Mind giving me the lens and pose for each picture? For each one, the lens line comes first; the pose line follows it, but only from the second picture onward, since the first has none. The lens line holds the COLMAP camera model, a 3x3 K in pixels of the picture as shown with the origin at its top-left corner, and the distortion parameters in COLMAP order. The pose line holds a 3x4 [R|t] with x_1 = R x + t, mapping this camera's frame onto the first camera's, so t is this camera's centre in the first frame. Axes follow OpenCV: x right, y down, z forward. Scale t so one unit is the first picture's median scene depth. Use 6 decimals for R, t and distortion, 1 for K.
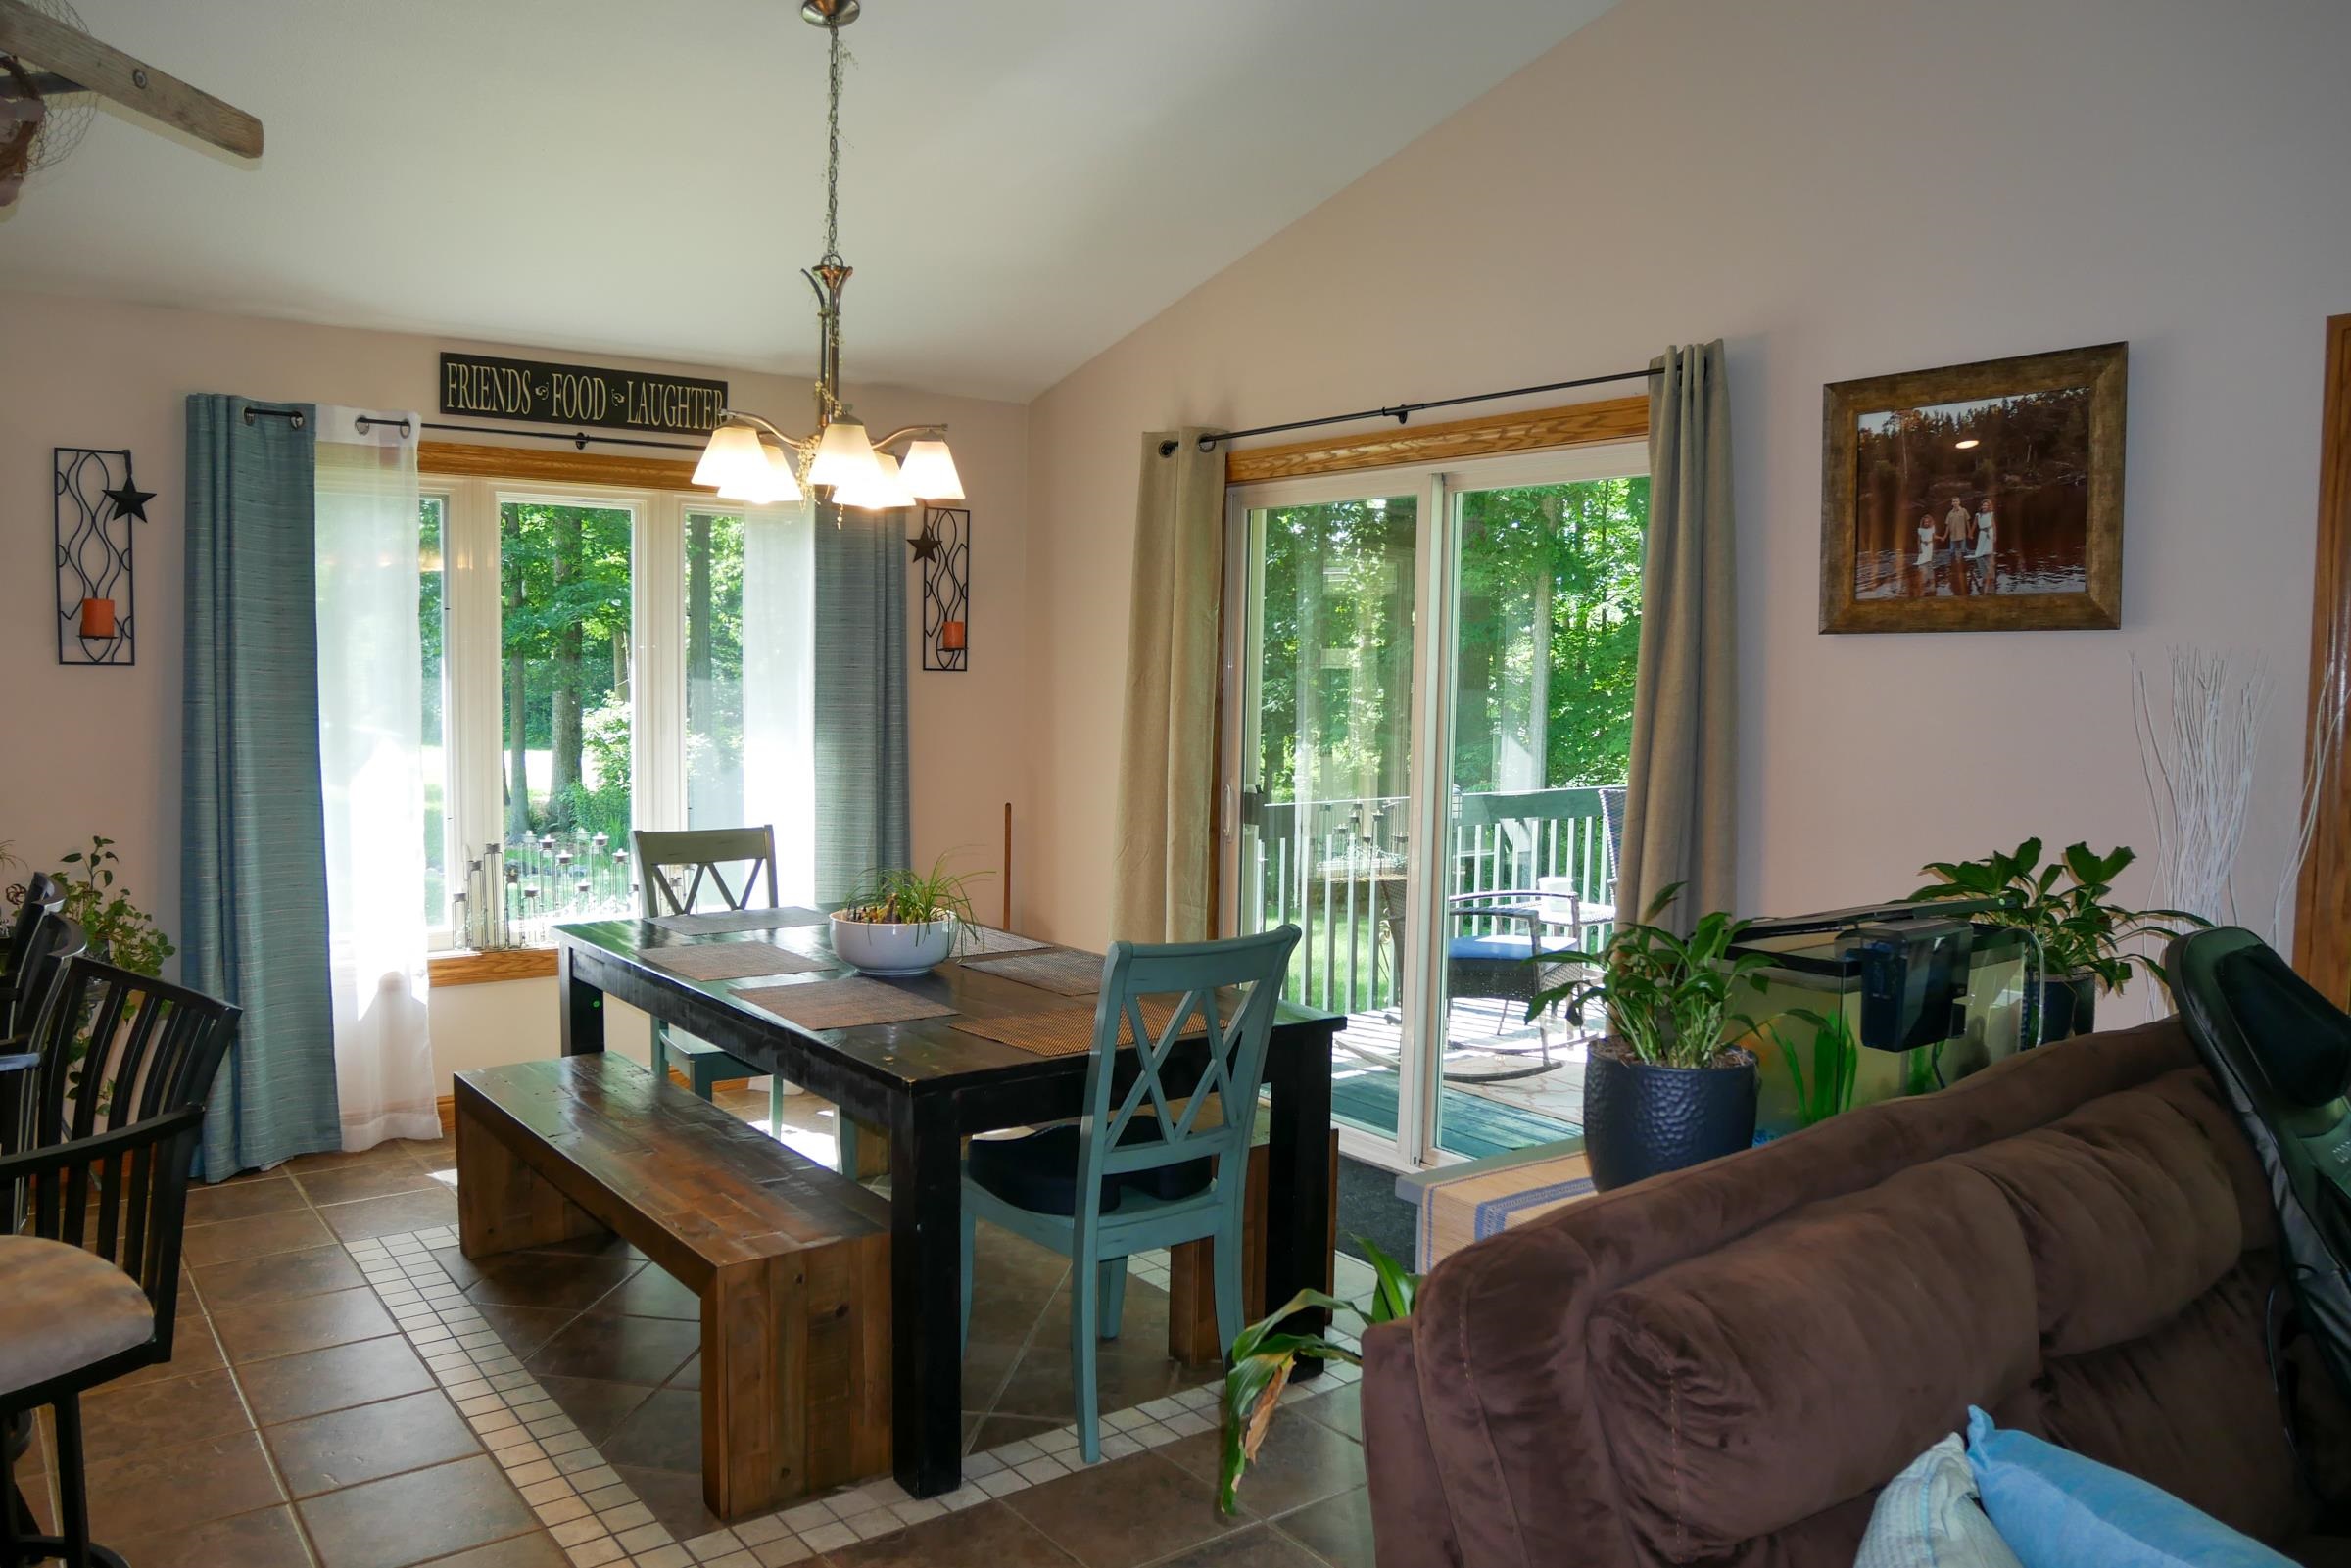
lens RADIAL K [[1688.2, 0, 1174.5], [0, 1688.2, 776.5], [0, 0, 1]] dist [-0.054021, -0.001382]
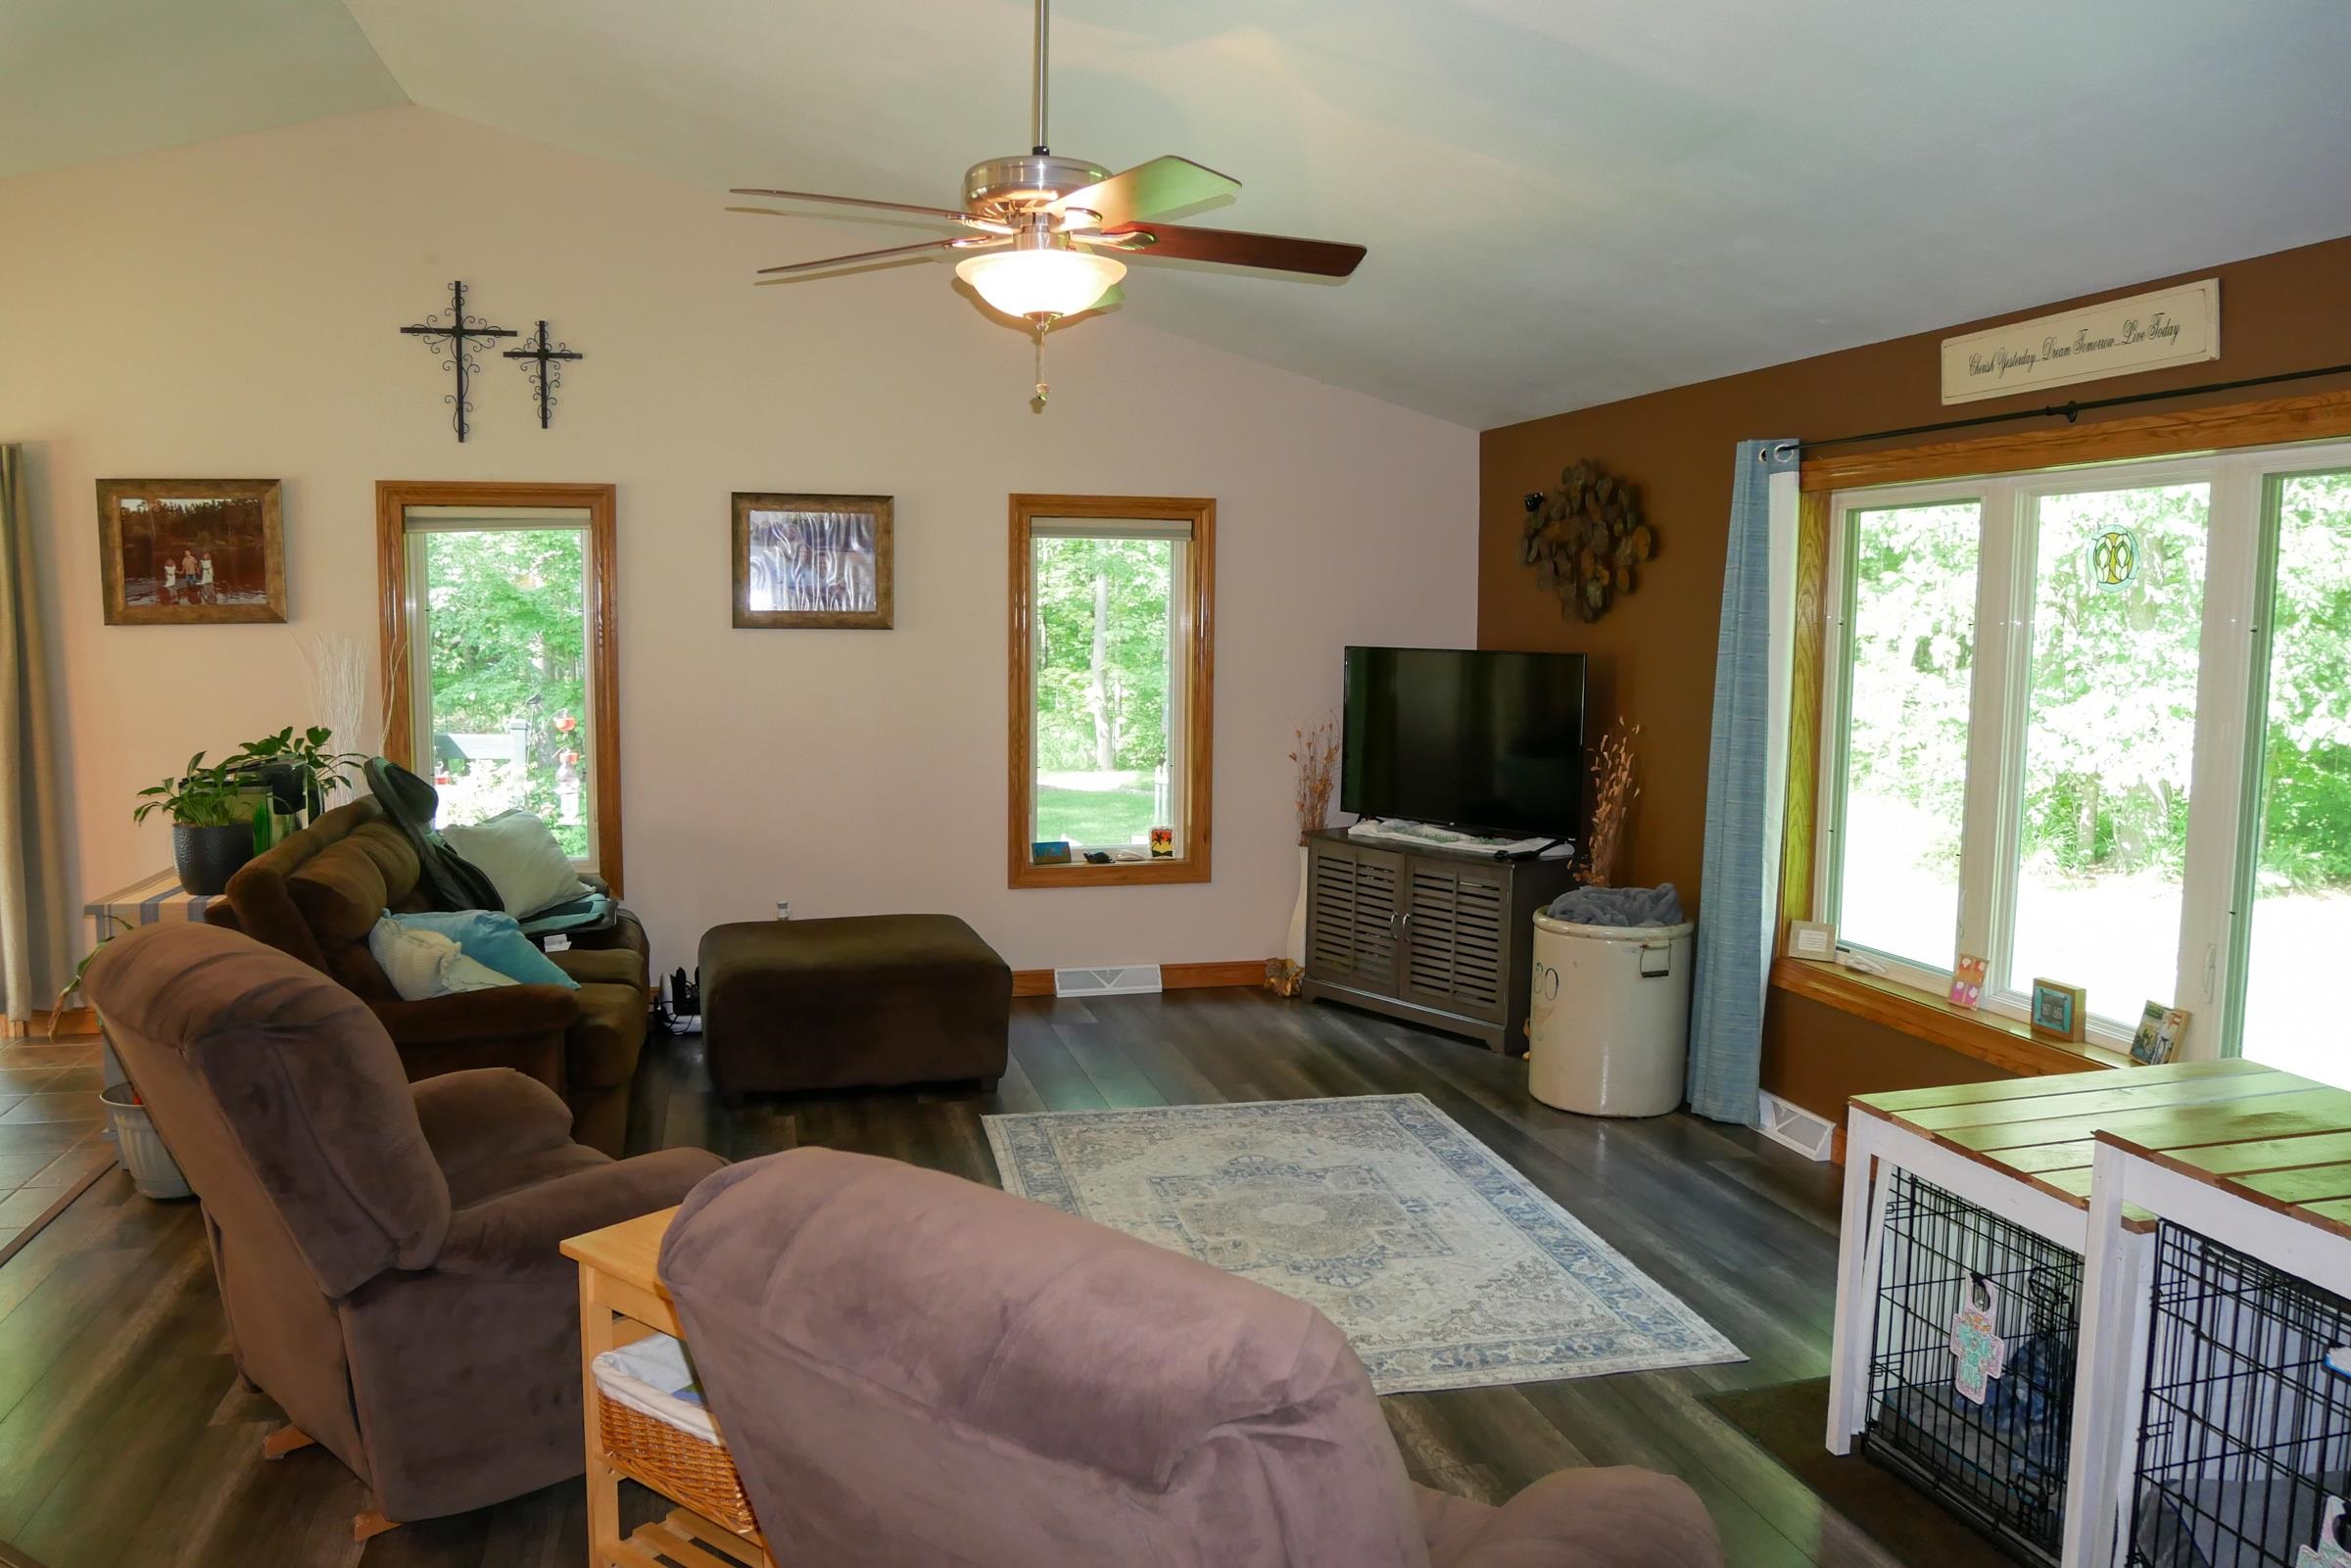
lens RADIAL K [[1688.2, 0, 1176.9], [0, 1688.2, 790.5], [0, 0, 1]] dist [-0.054021, -0.001382]
pose [[0.382589, -0.107976, 0.917588, -0.818969], [0.062794, 0.993890, 0.090773, -0.002672], [-0.921782, 0.022890, 0.387031, -0.705685]]
